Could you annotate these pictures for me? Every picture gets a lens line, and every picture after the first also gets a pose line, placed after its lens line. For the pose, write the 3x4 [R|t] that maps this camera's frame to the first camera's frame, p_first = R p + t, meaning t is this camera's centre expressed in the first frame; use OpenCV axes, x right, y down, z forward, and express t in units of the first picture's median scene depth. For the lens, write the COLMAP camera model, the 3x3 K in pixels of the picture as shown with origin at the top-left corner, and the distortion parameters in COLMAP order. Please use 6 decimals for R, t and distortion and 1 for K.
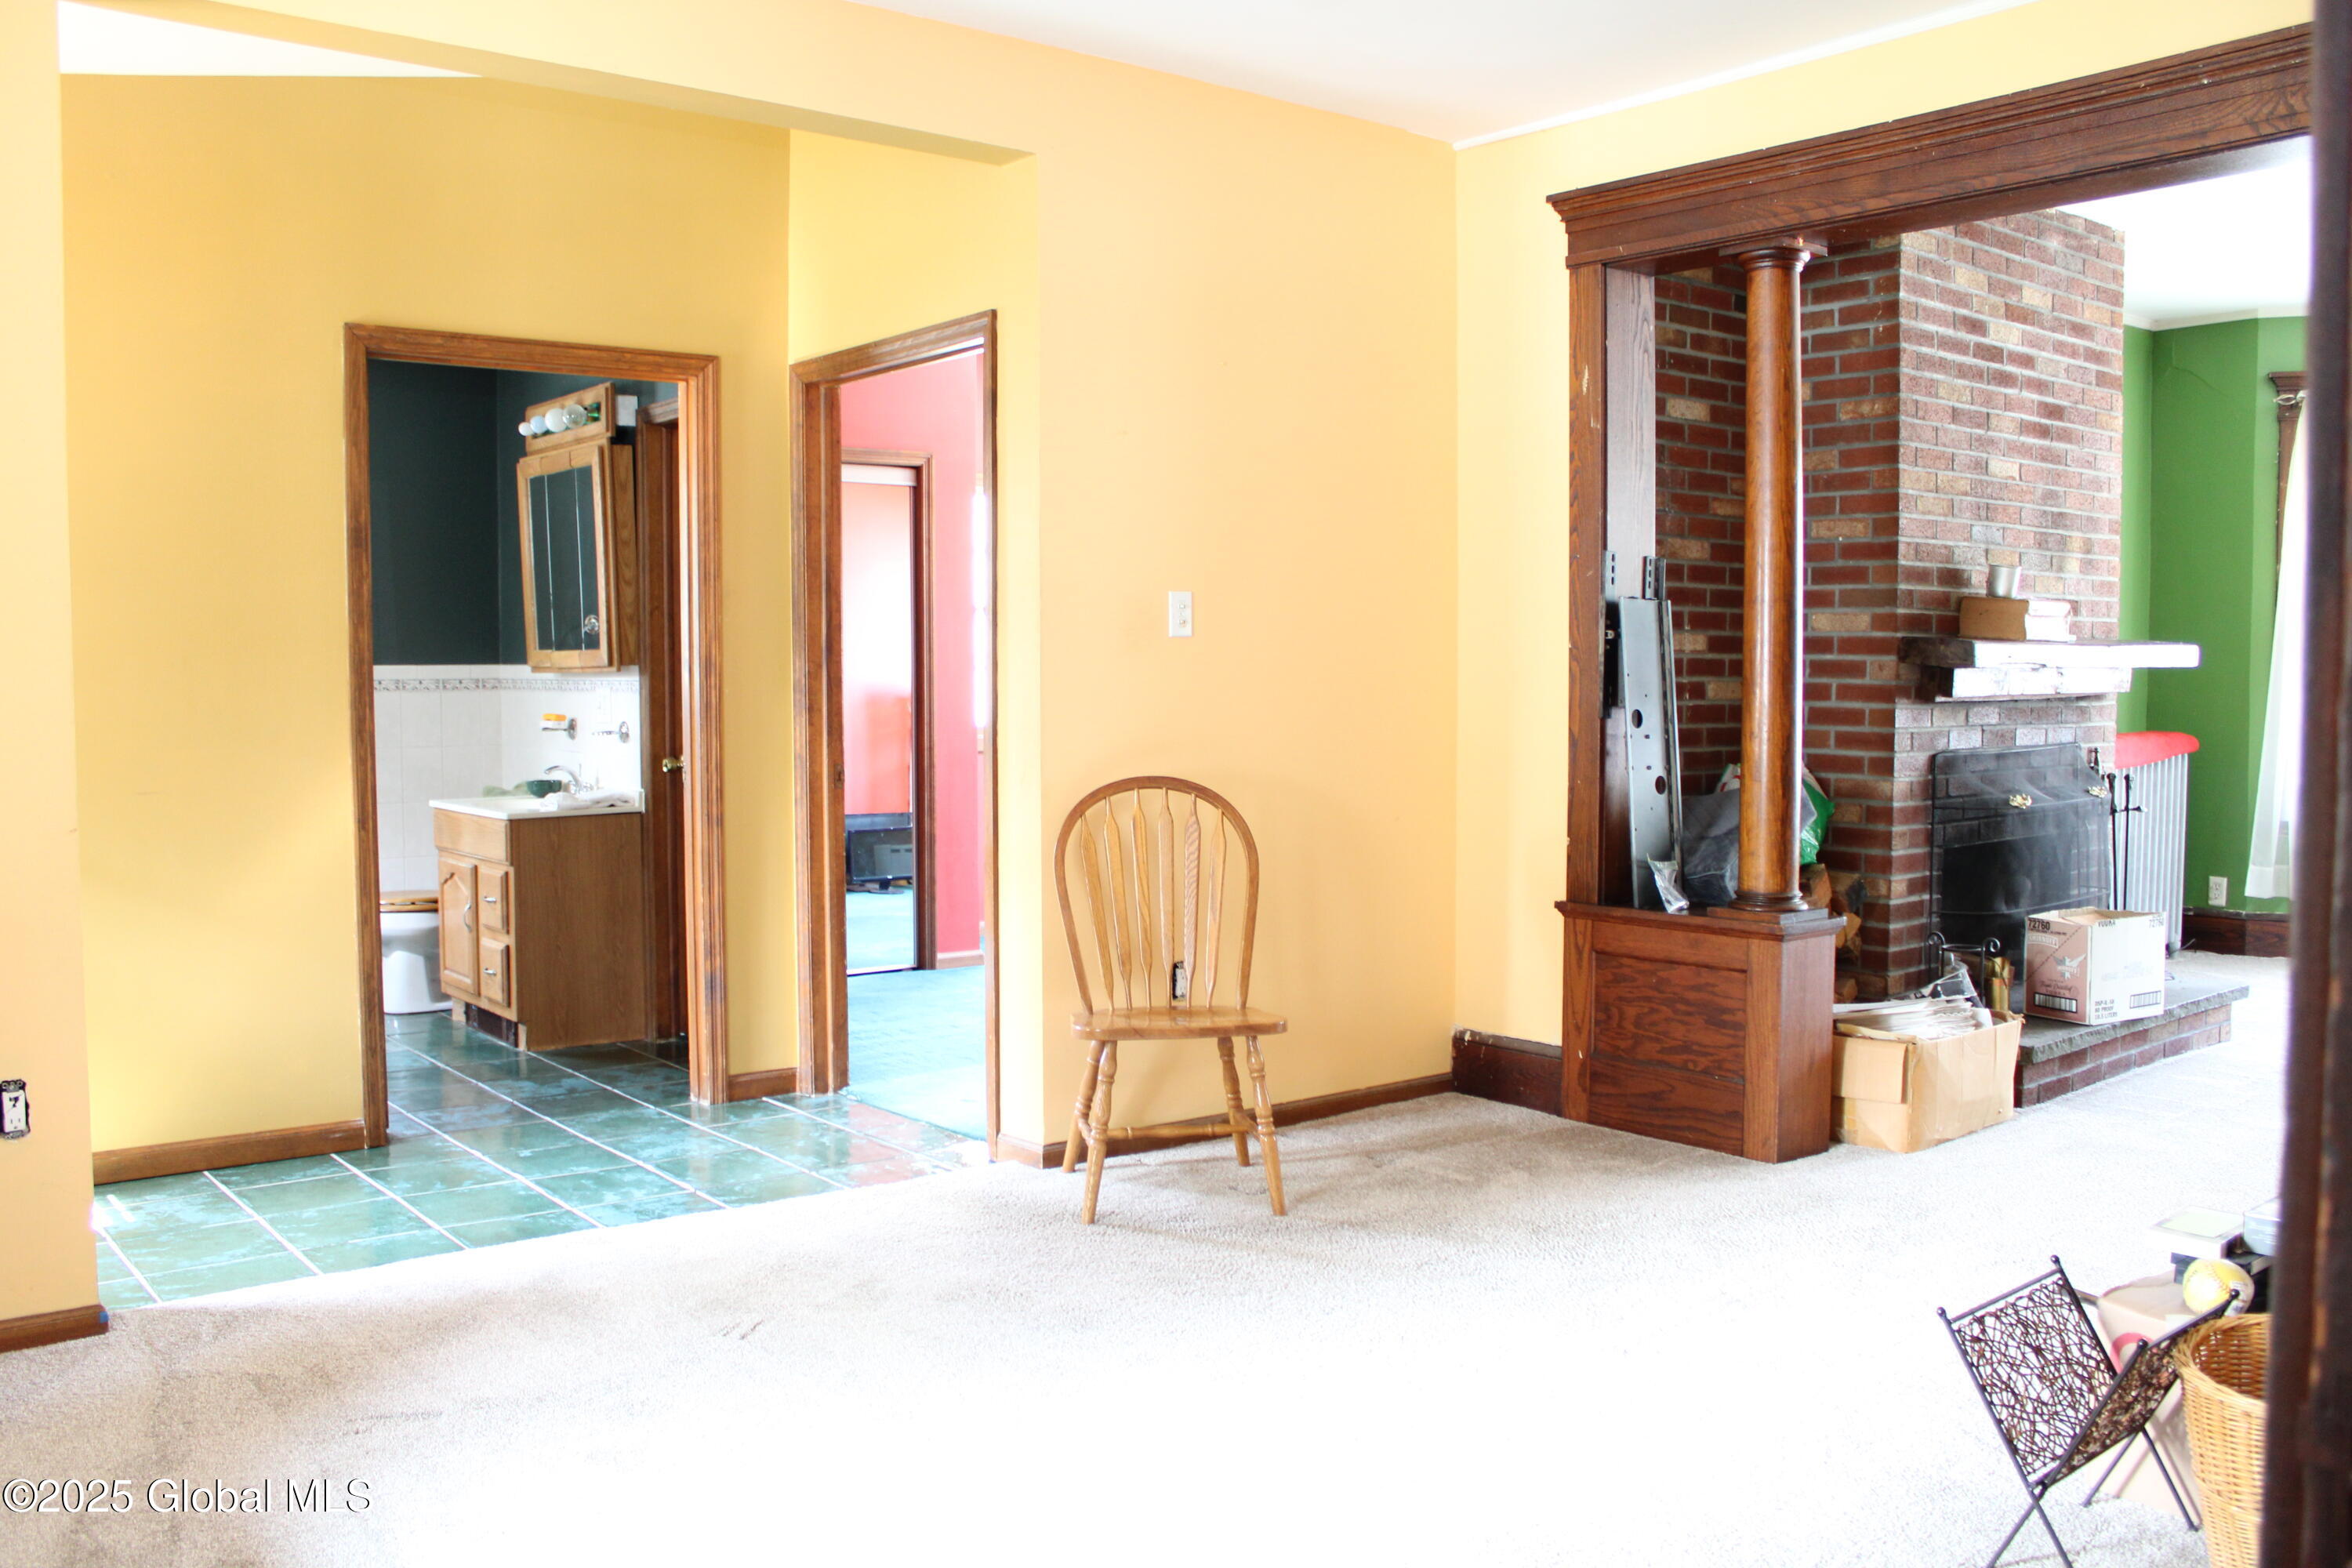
lens RADIAL K [[1994.4, 0, 1159.8], [0, 1994.4, 780.8], [0, 0, 1]] dist [-0.161747, 0.148305]
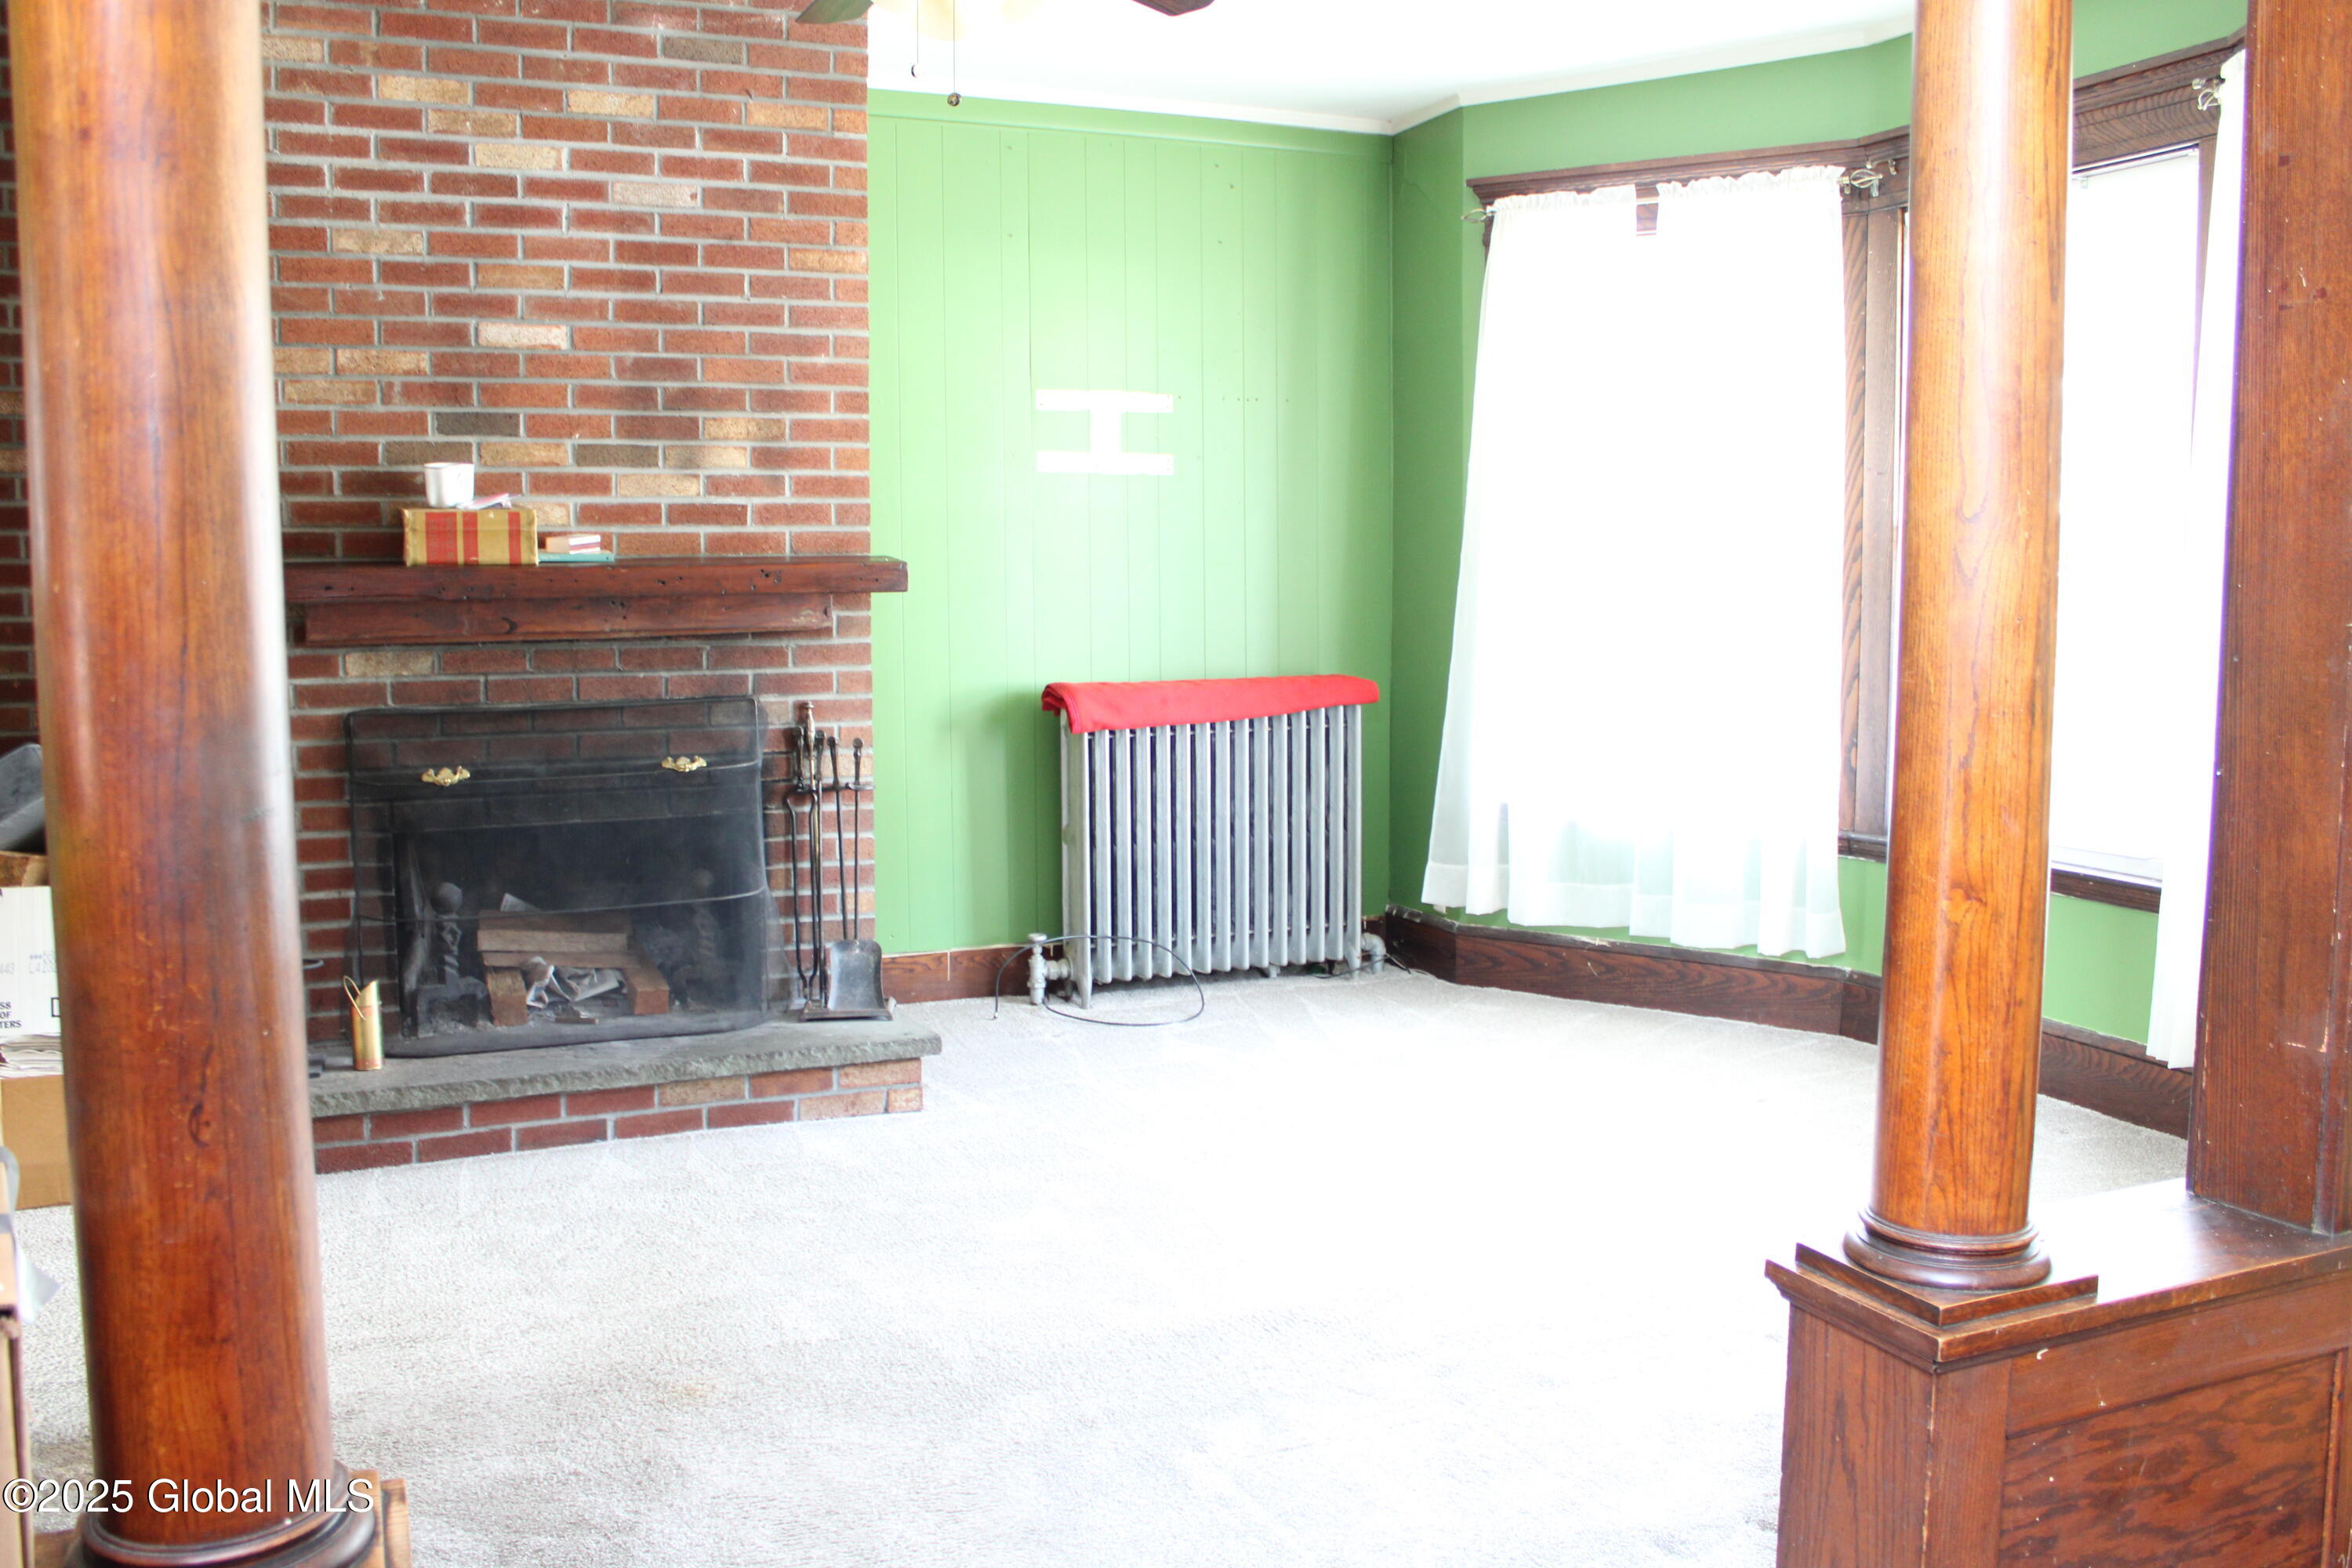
lens RADIAL K [[1994.4, 0, 1170.8], [0, 1994.4, 790.3], [0, 0, 1]] dist [-0.161747, 0.148305]
pose [[0.962162, 0.027912, -0.271046, 0.992107], [-0.014586, 0.998589, 0.051055, -0.029042], [0.272088, -0.045170, 0.961212, 0.365474]]
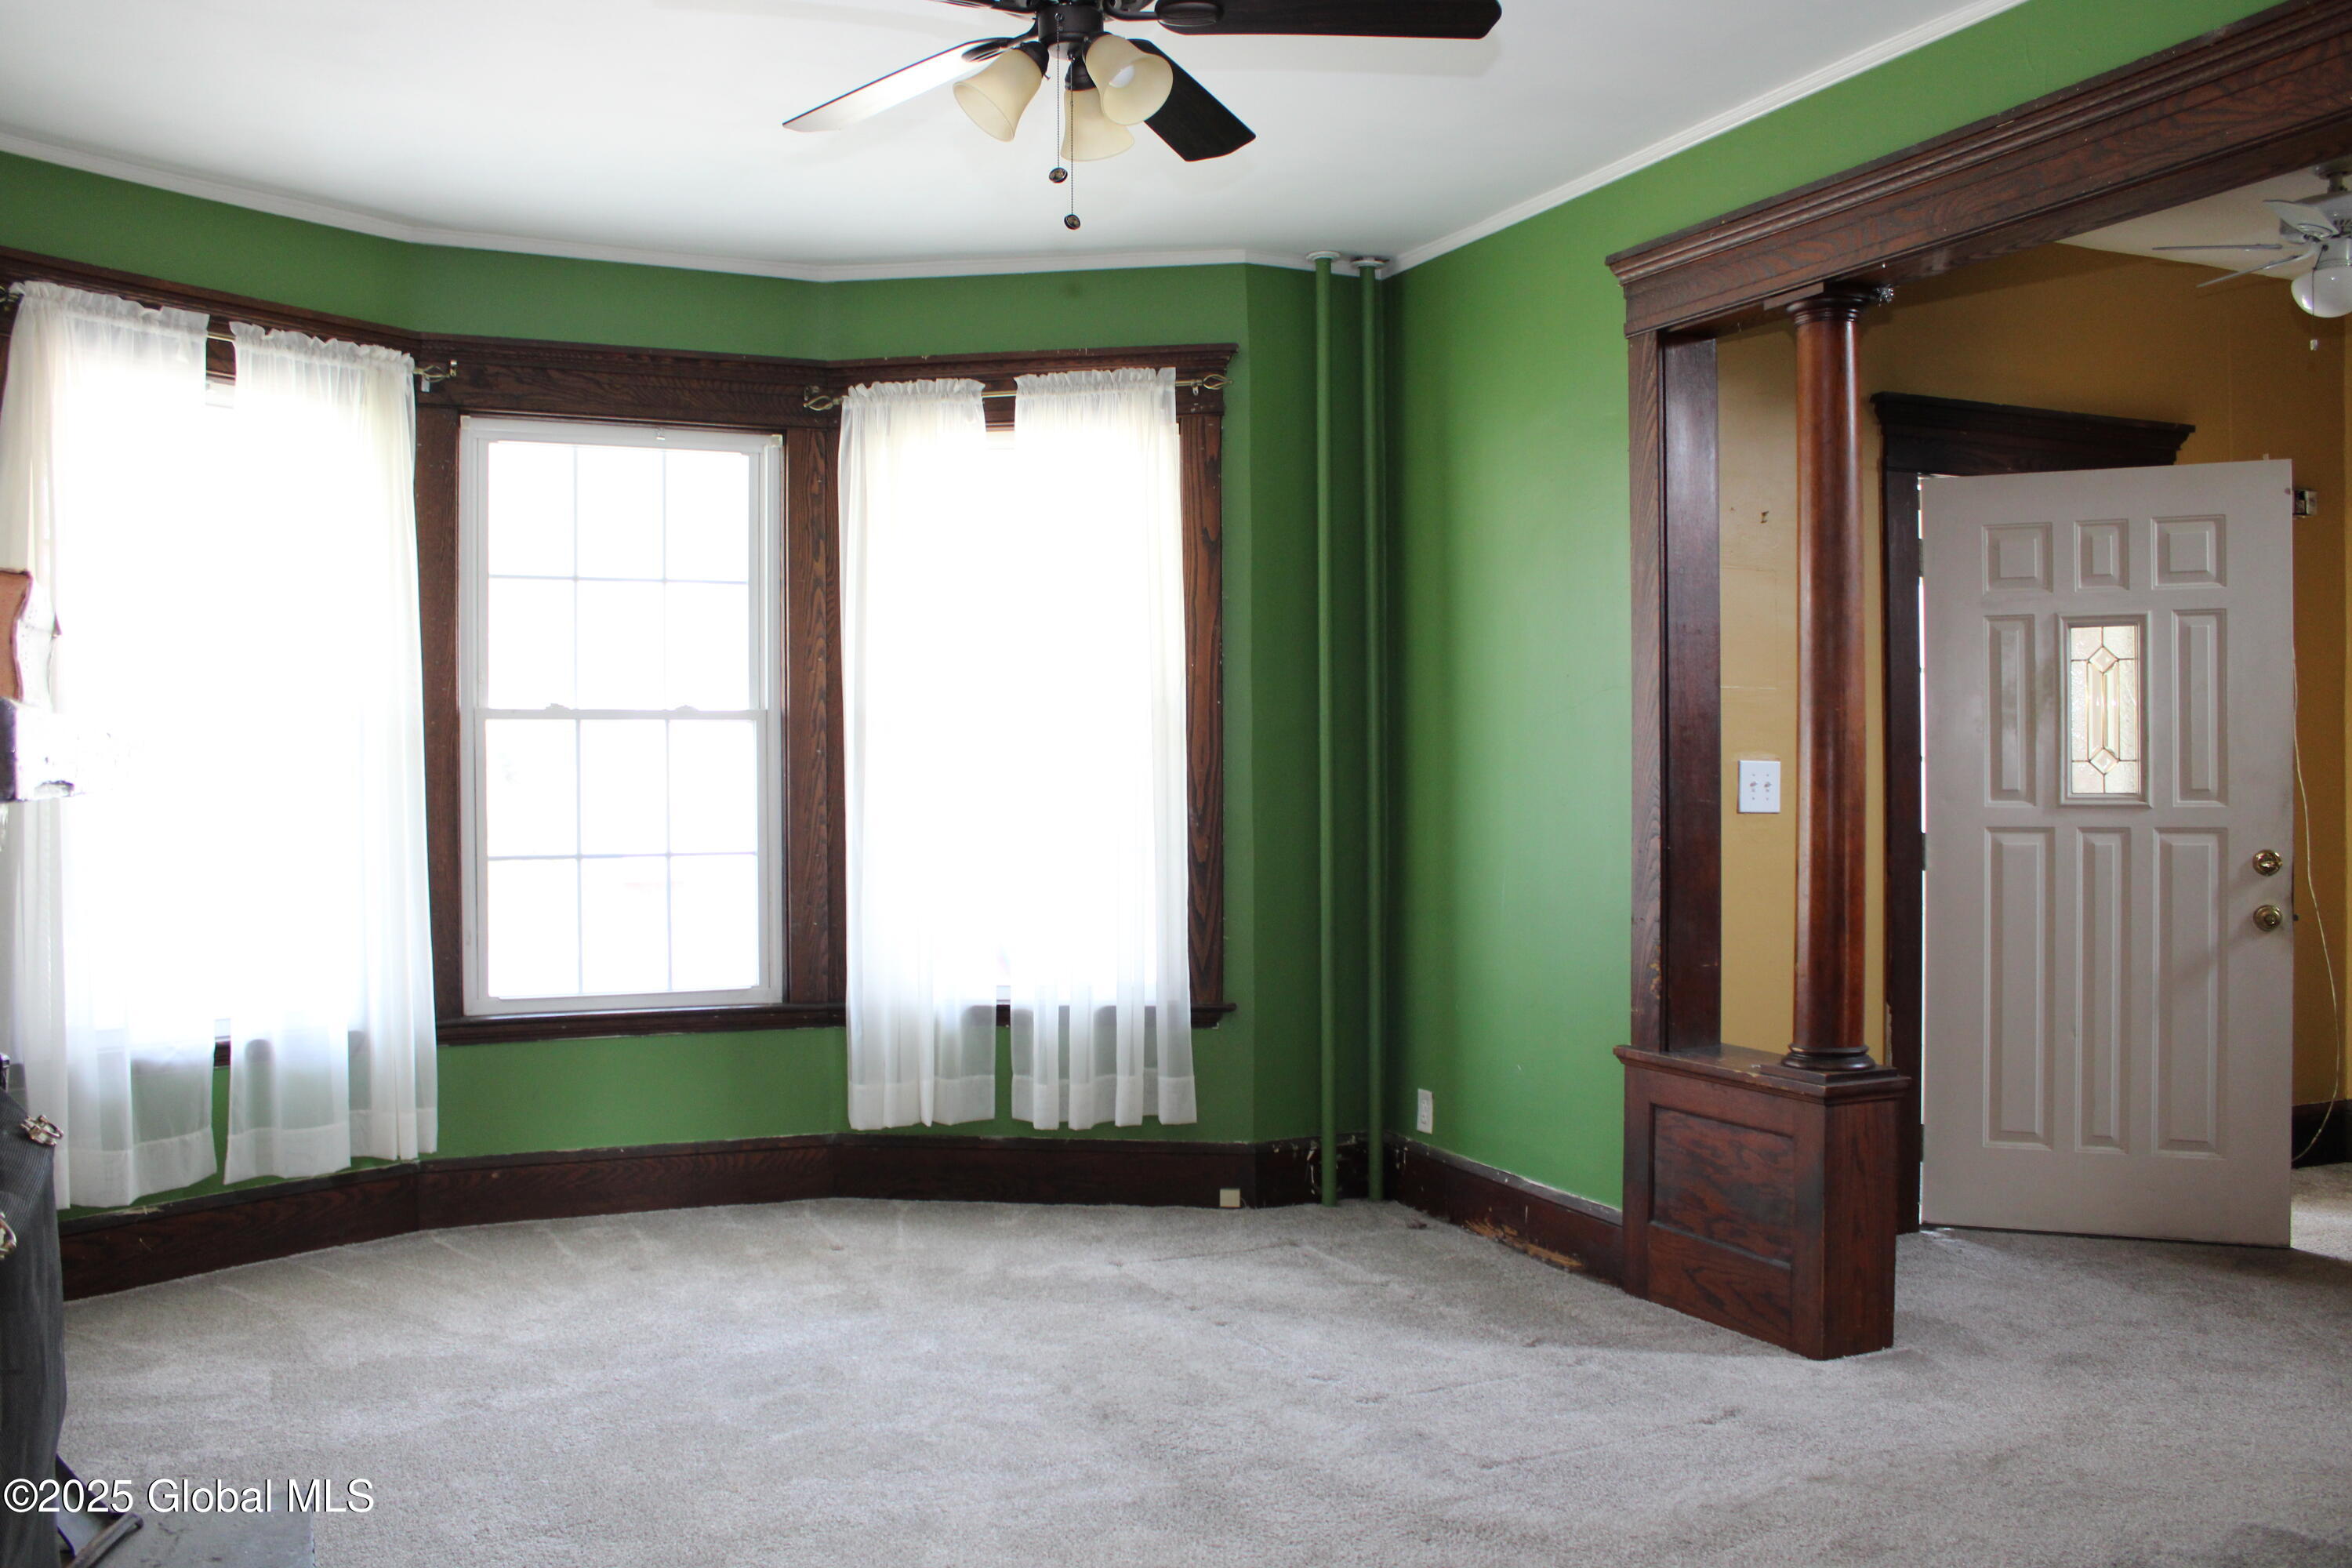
lens RADIAL K [[1994.4, 0, 1170.6], [0, 1994.4, 784.5], [0, 0, 1]] dist [-0.161747, 0.148305]
pose [[0.237086, -0.011330, 0.971422, 0.202660], [0.058213, 0.998301, -0.002564, -0.056234], [-0.969743, 0.057157, 0.237343, 0.803849]]
